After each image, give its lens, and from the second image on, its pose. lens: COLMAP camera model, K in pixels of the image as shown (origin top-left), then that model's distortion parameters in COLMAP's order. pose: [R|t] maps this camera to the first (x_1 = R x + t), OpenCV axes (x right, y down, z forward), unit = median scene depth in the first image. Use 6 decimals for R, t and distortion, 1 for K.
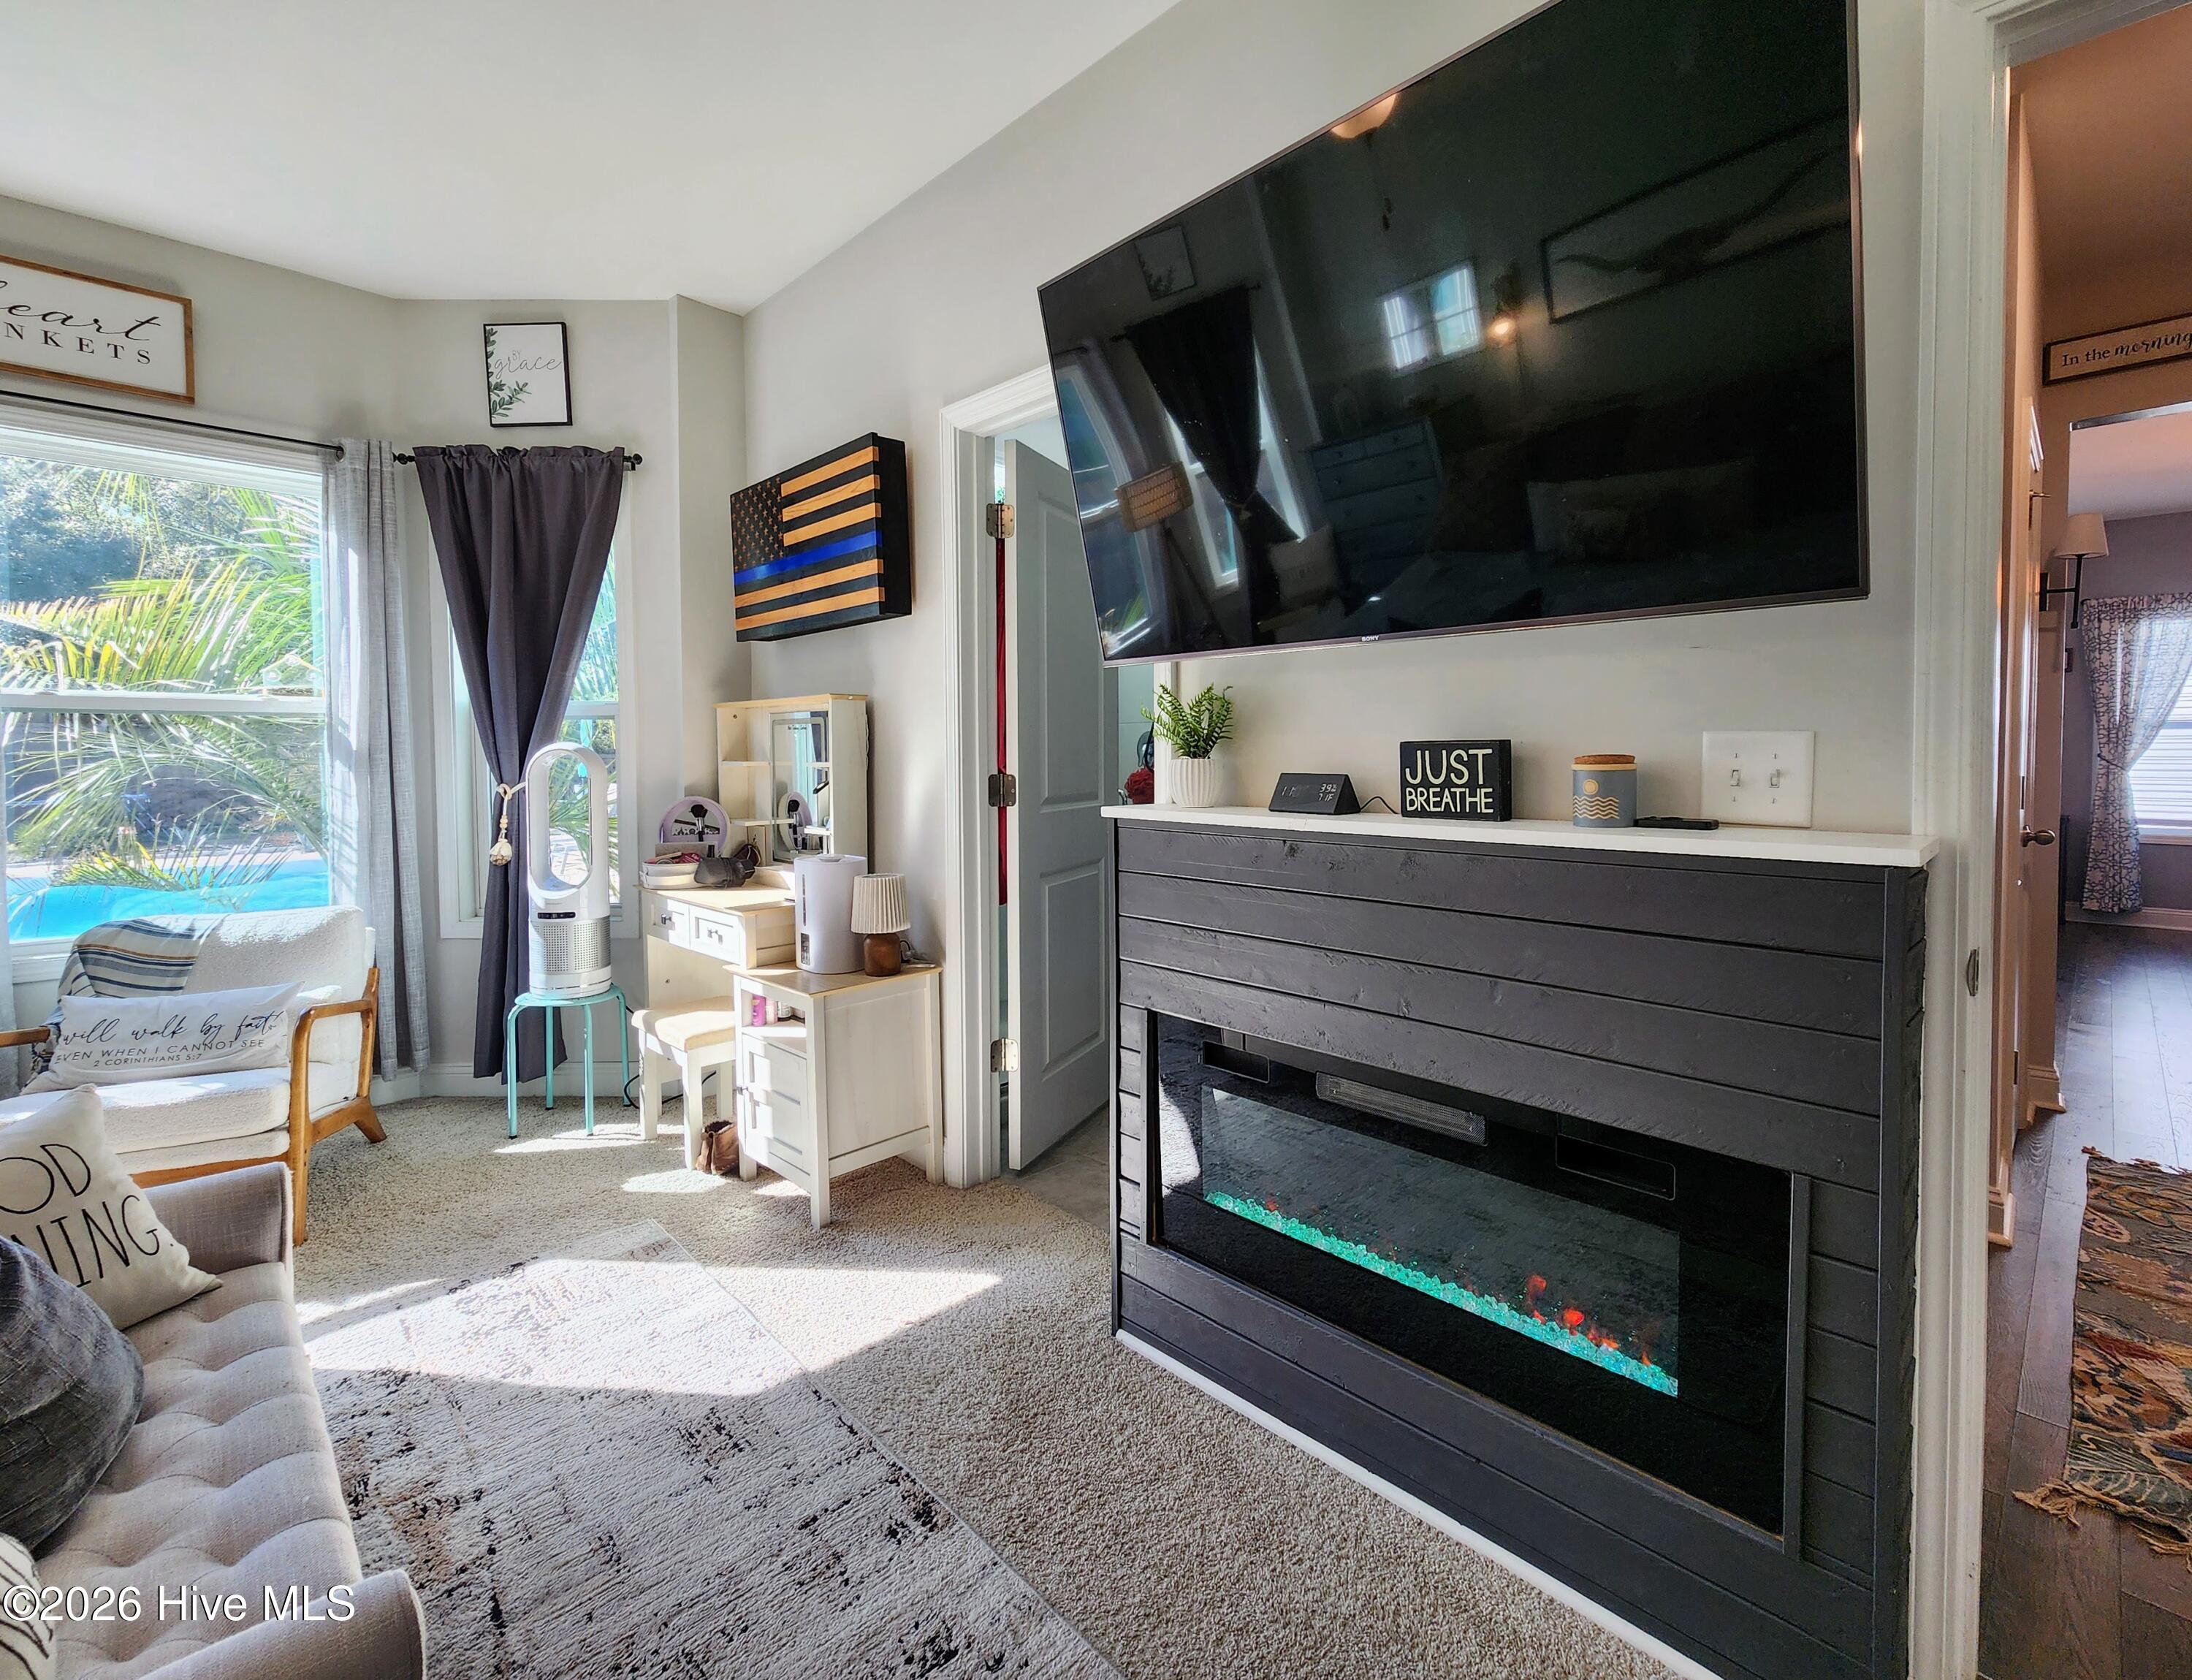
lens RADIAL K [[1007.7, 0, 1106.3], [0, 1007.7, 785.2], [0, 0, 1]] dist [-0.000424, 0.000252]
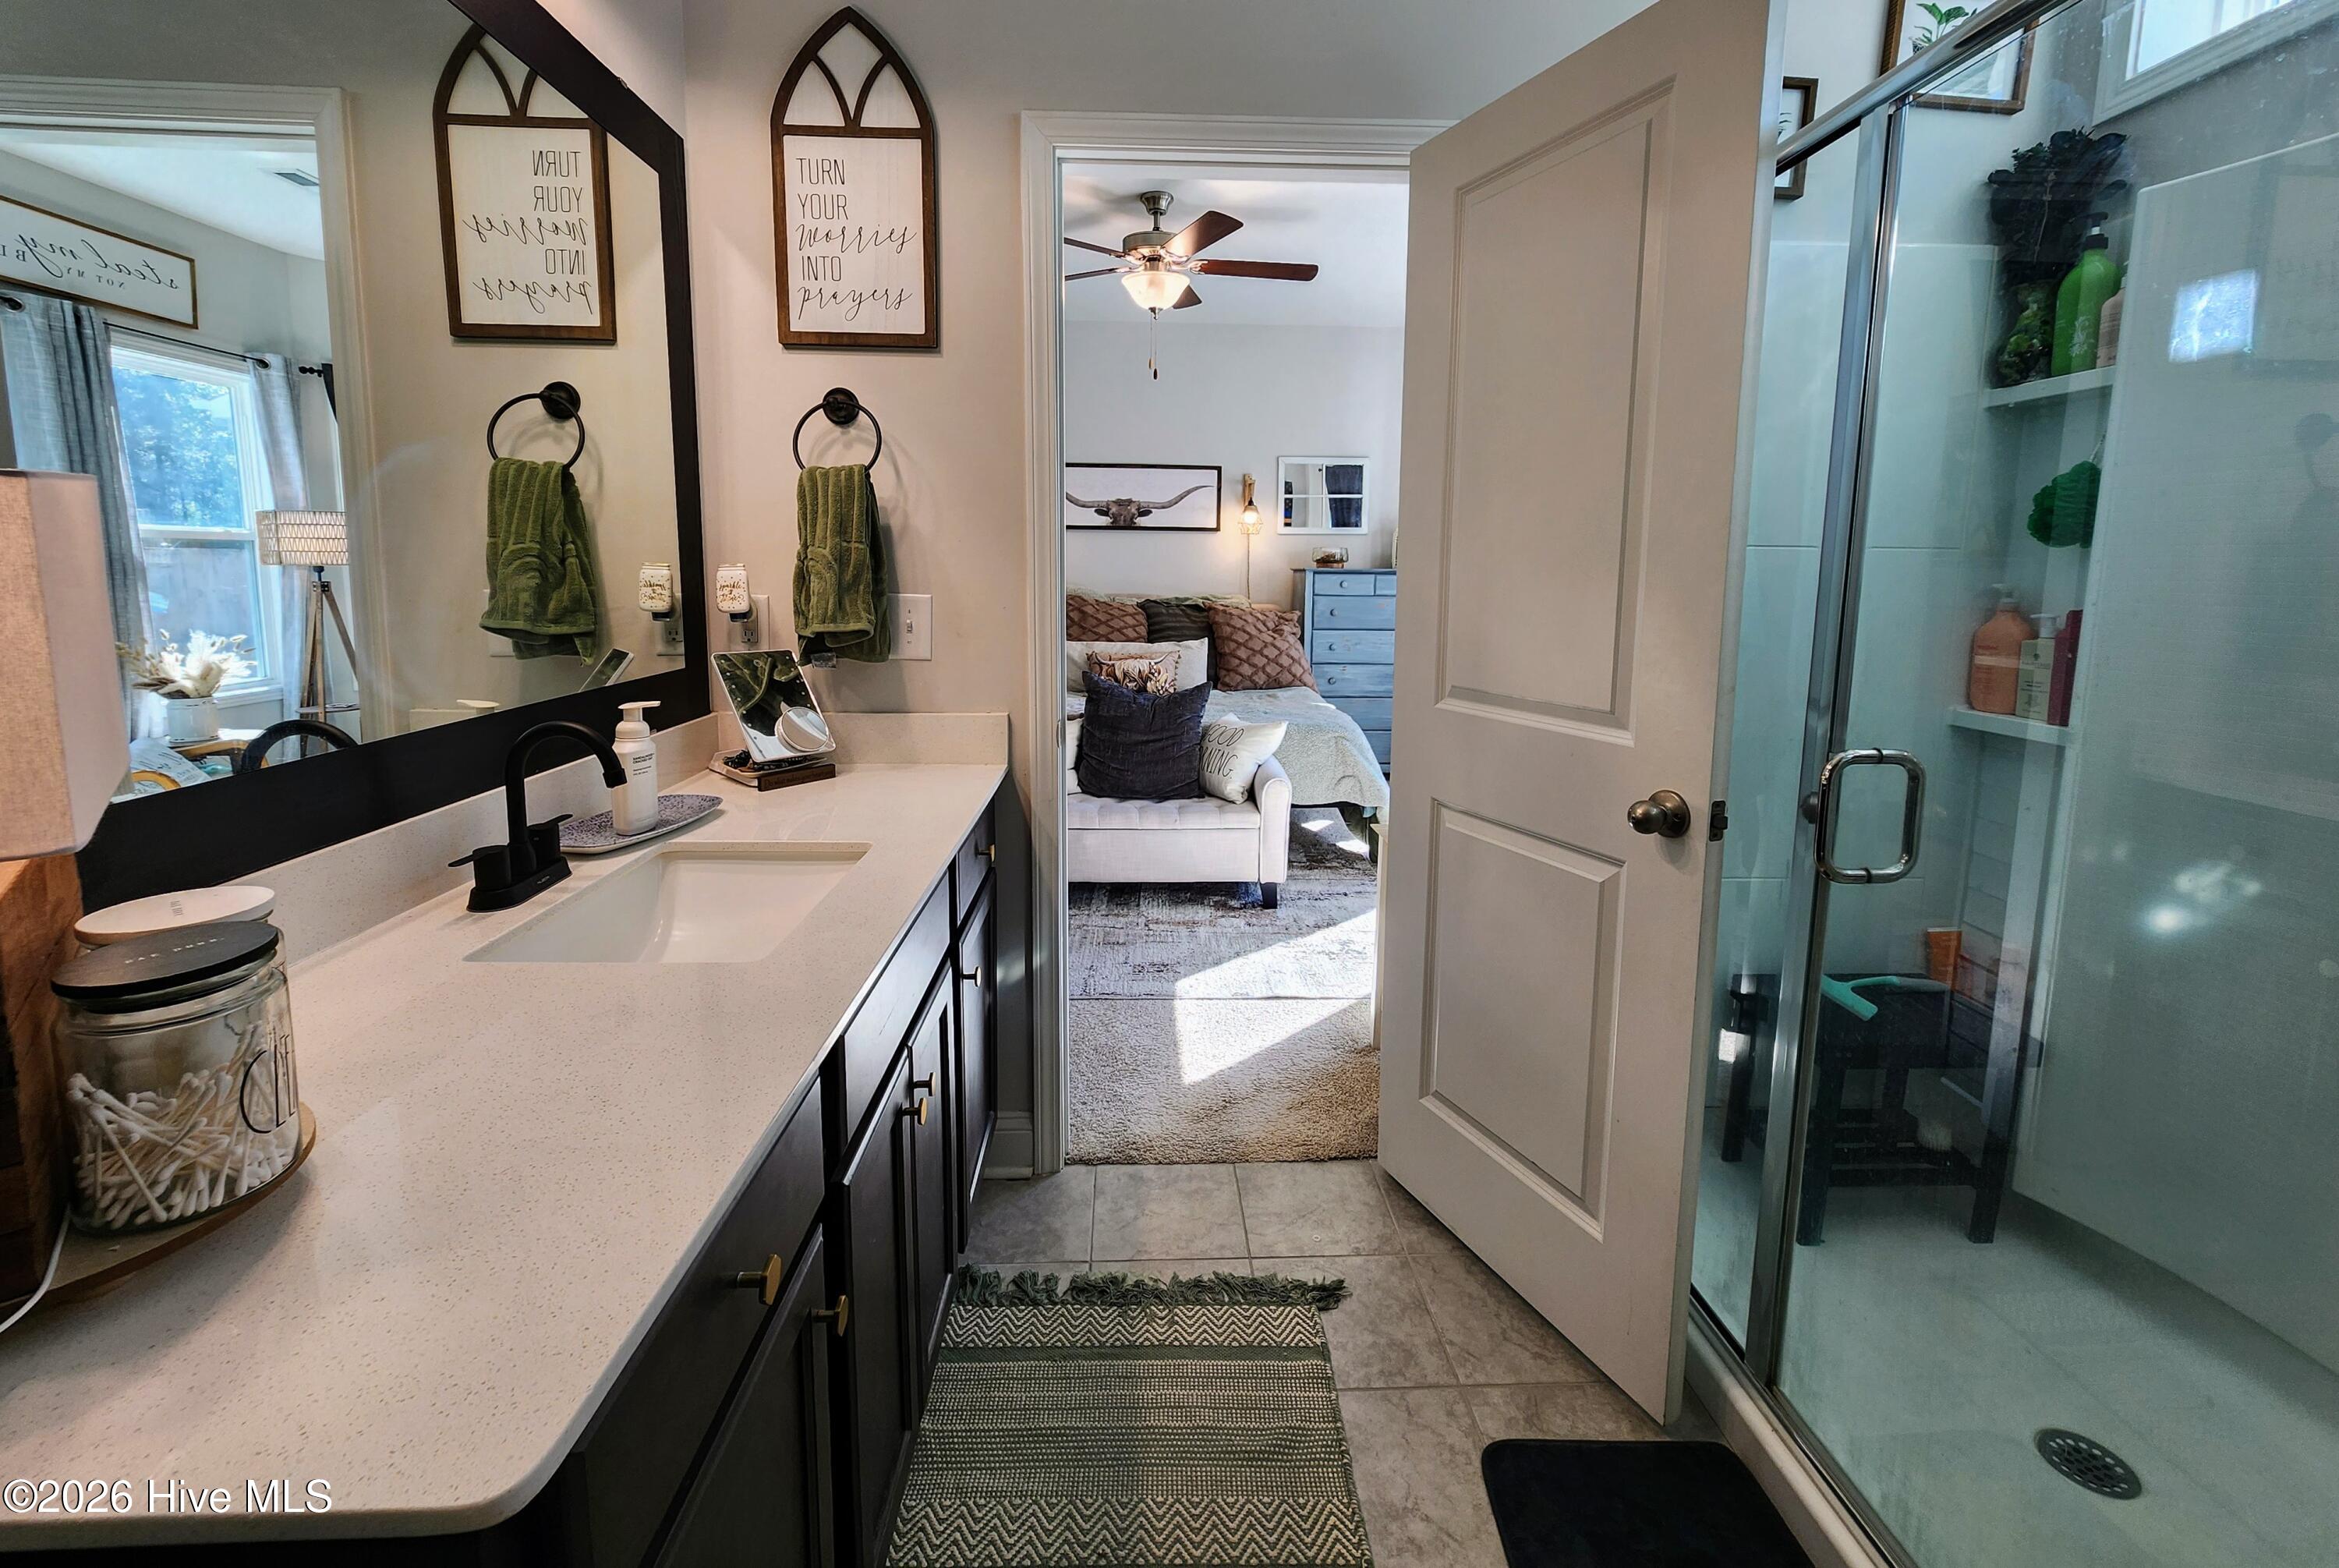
lens RADIAL K [[965.7, 0, 1171.3], [0, 965.7, 687.3], [0, 0, 1]] dist [0.000997, -0.000314]
pose [[-0.681288, 0.086747, -0.726857, 0.490664], [-0.030796, 0.988678, 0.146859, -0.069813], [0.731367, 0.122437, -0.670903, 1.276919]]
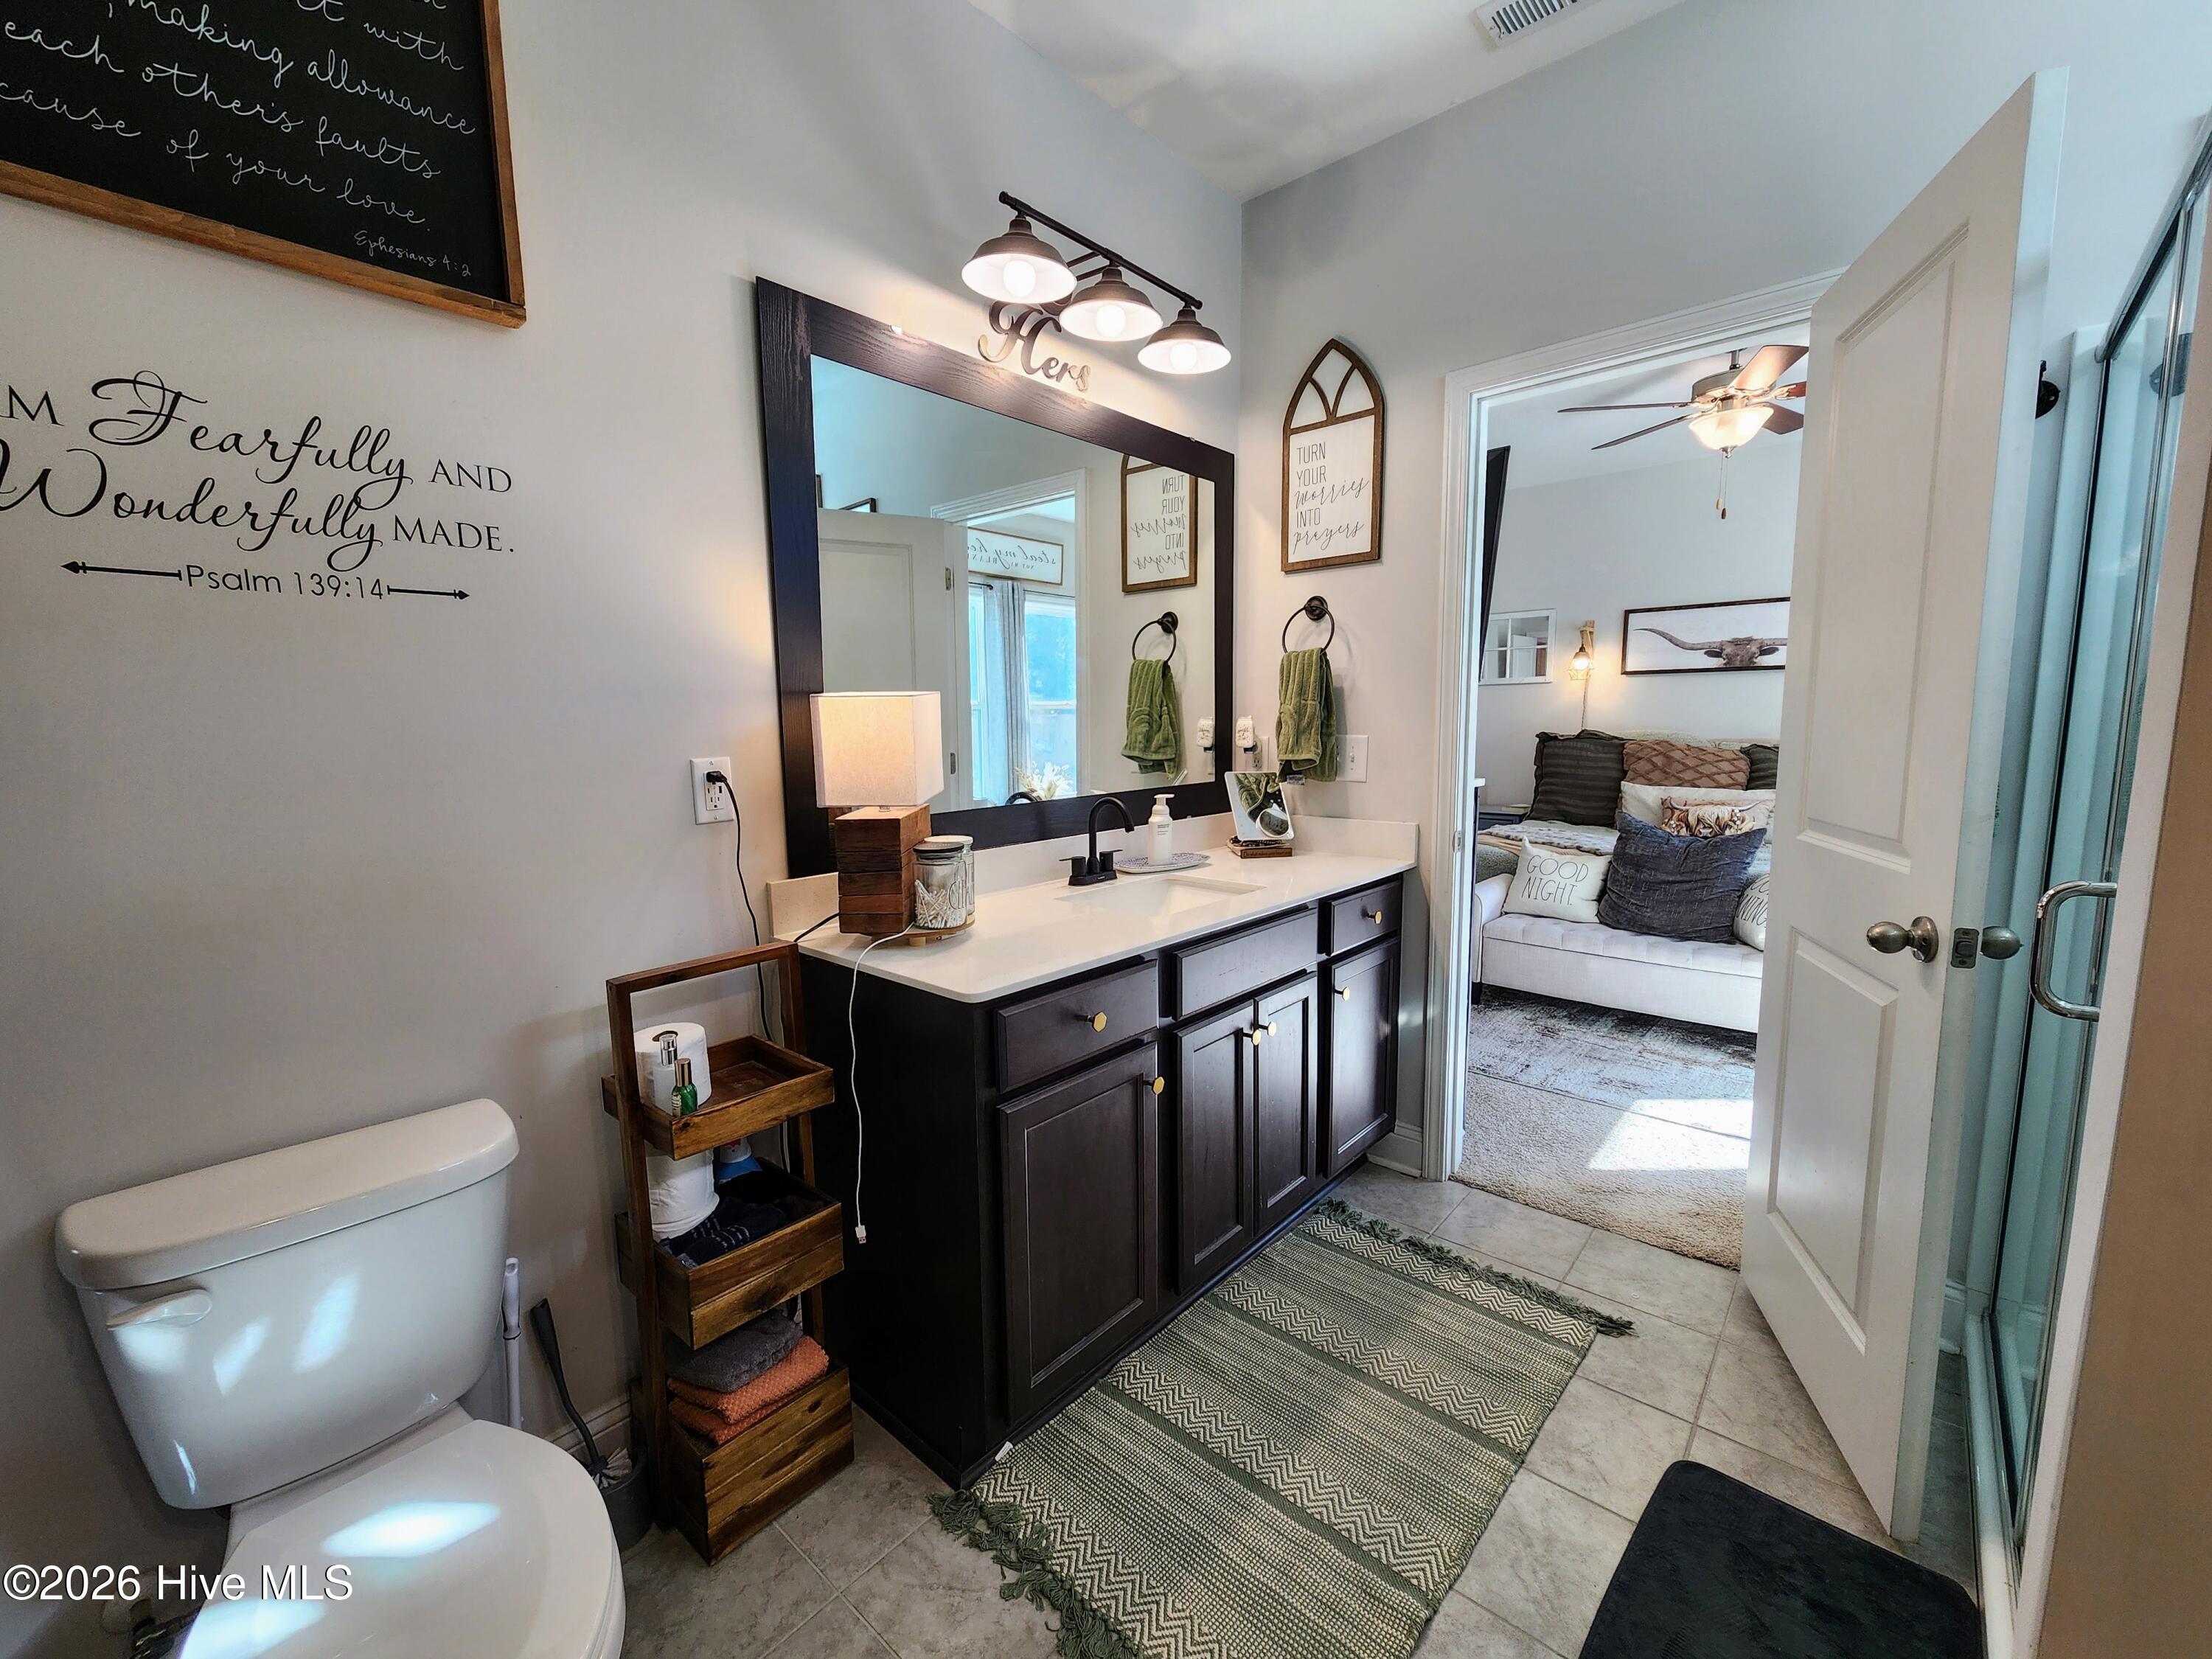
lens RADIAL K [[904.1, 0, 1101.0], [0, 904.1, 832.4], [0, 0, 1]] dist [0.000813, -0.000010]
pose [[-0.998205, 0.024519, -0.054634, 0.424634], [0.015836, 0.987938, 0.154038, -0.075575], [0.057752, 0.152897, -0.986553, 1.554370]]
